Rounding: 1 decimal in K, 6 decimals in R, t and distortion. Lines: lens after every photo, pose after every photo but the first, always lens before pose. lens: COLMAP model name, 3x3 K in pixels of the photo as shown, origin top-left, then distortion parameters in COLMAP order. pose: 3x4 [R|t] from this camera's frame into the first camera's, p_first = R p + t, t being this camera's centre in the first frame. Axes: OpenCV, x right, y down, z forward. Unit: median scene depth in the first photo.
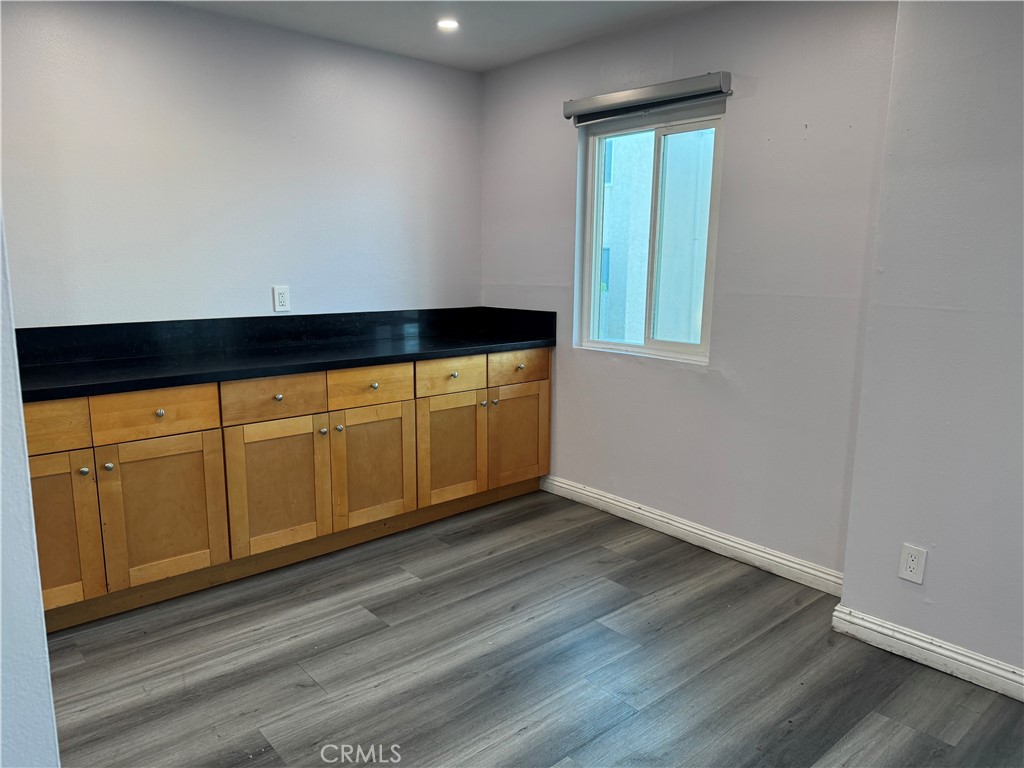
lens RADIAL K [[725.1, 0, 504.8], [0, 725.1, 388.1], [0, 0, 1]] dist [0.130160, -0.186732]
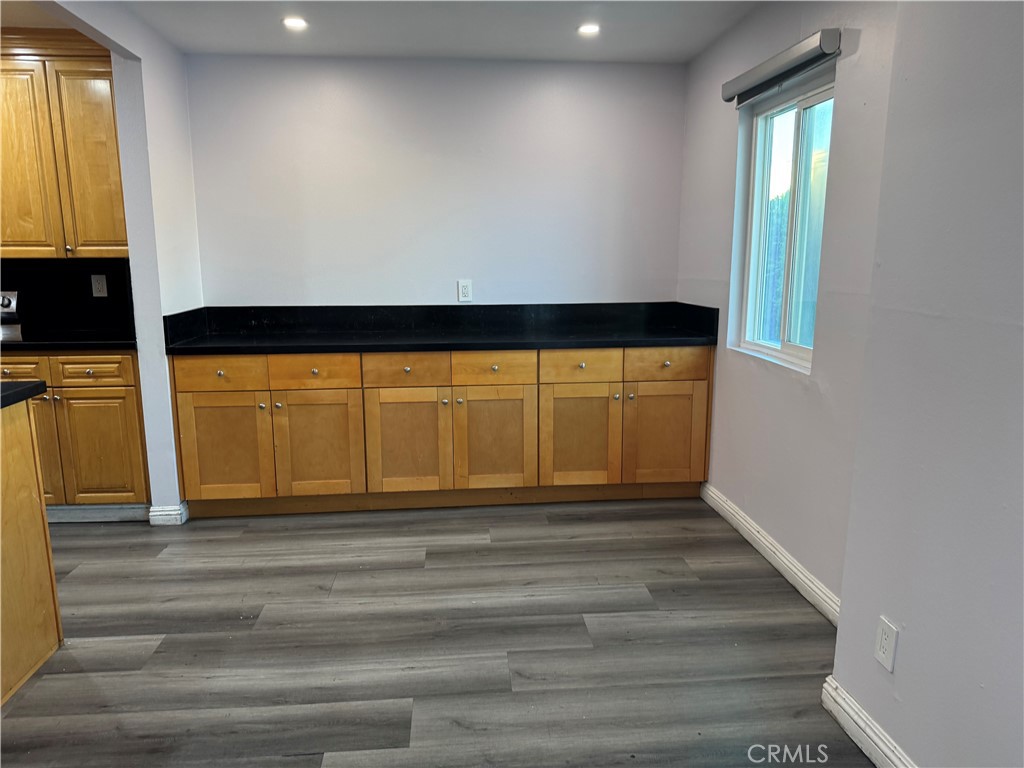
lens RADIAL K [[725.1, 0, 504.8], [0, 725.1, 388.1], [0, 0, 1]] dist [0.130160, -0.186732]
pose [[0.801786, 0.097054, -0.589678, 0.505630], [-0.093733, 0.994935, 0.036306, -0.014527], [0.590215, 0.026162, 0.806822, 0.103325]]
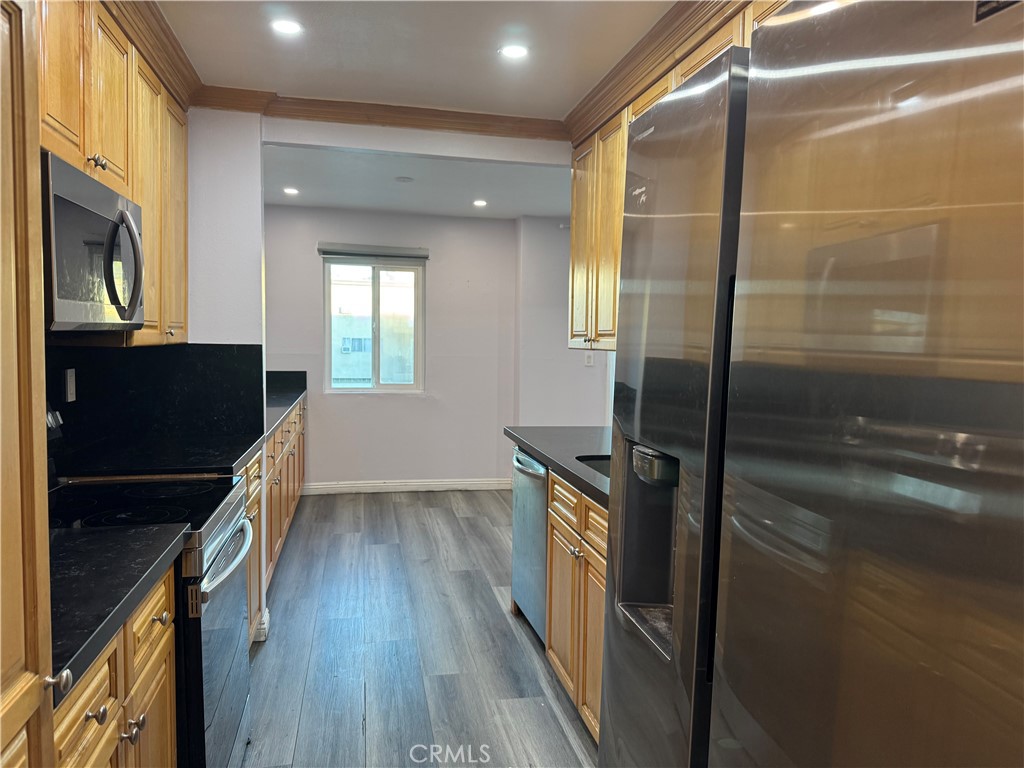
lens RADIAL K [[725.1, 0, 504.8], [0, 725.1, 388.1], [0, 0, 1]] dist [0.130160, -0.186732]
pose [[0.487038, -0.059811, 0.871331, -1.286471], [0.140335, 0.990049, -0.010481, 0.004440], [-0.862033, 0.127383, 0.490584, -0.115477]]
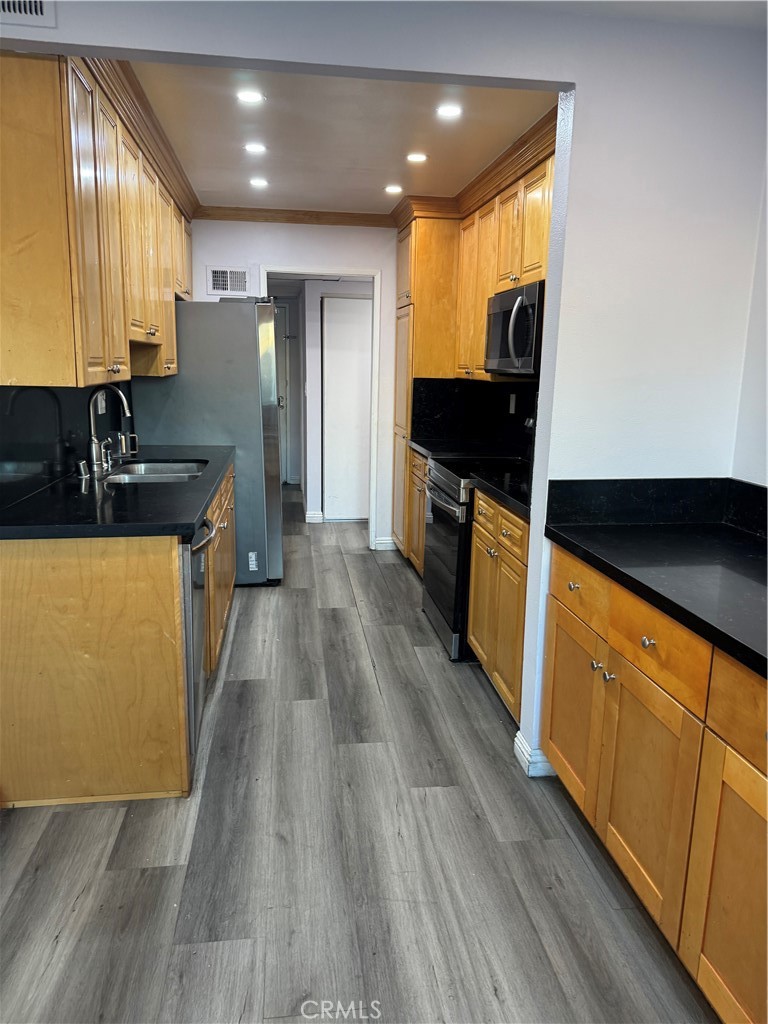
lens RADIAL K [[725.1, 0, 370.6], [0, 725.1, 513.7], [0, 0, 1]] dist [0.130160, -0.186732]
pose [[-0.553288, 0.154911, -0.818459, 0.145513], [-0.165424, 0.942551, 0.290228, -0.182539], [0.816399, 0.295973, -0.495876, 0.908332]]
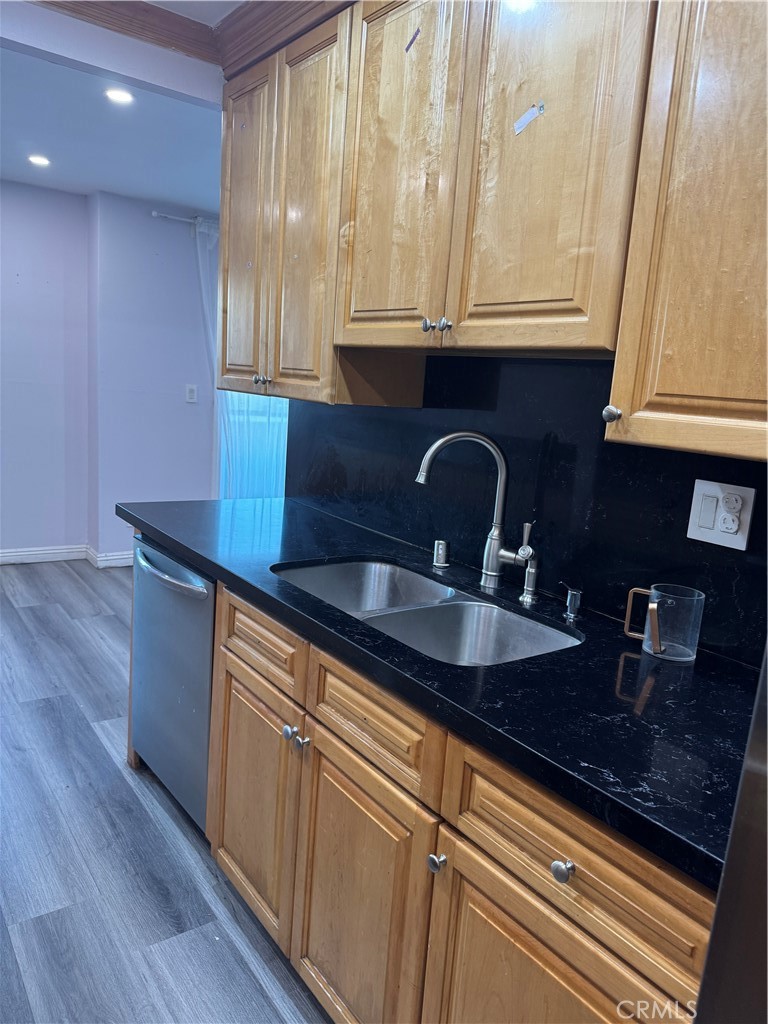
lens RADIAL K [[725.1, 0, 370.6], [0, 725.1, 513.7], [0, 0, 1]] dist [0.130160, -0.186732]
pose [[0.087222, -0.180583, 0.979685, -1.035095], [0.103852, 0.979723, 0.171344, -0.041224], [-0.990761, 0.086797, 0.104207, 0.104963]]
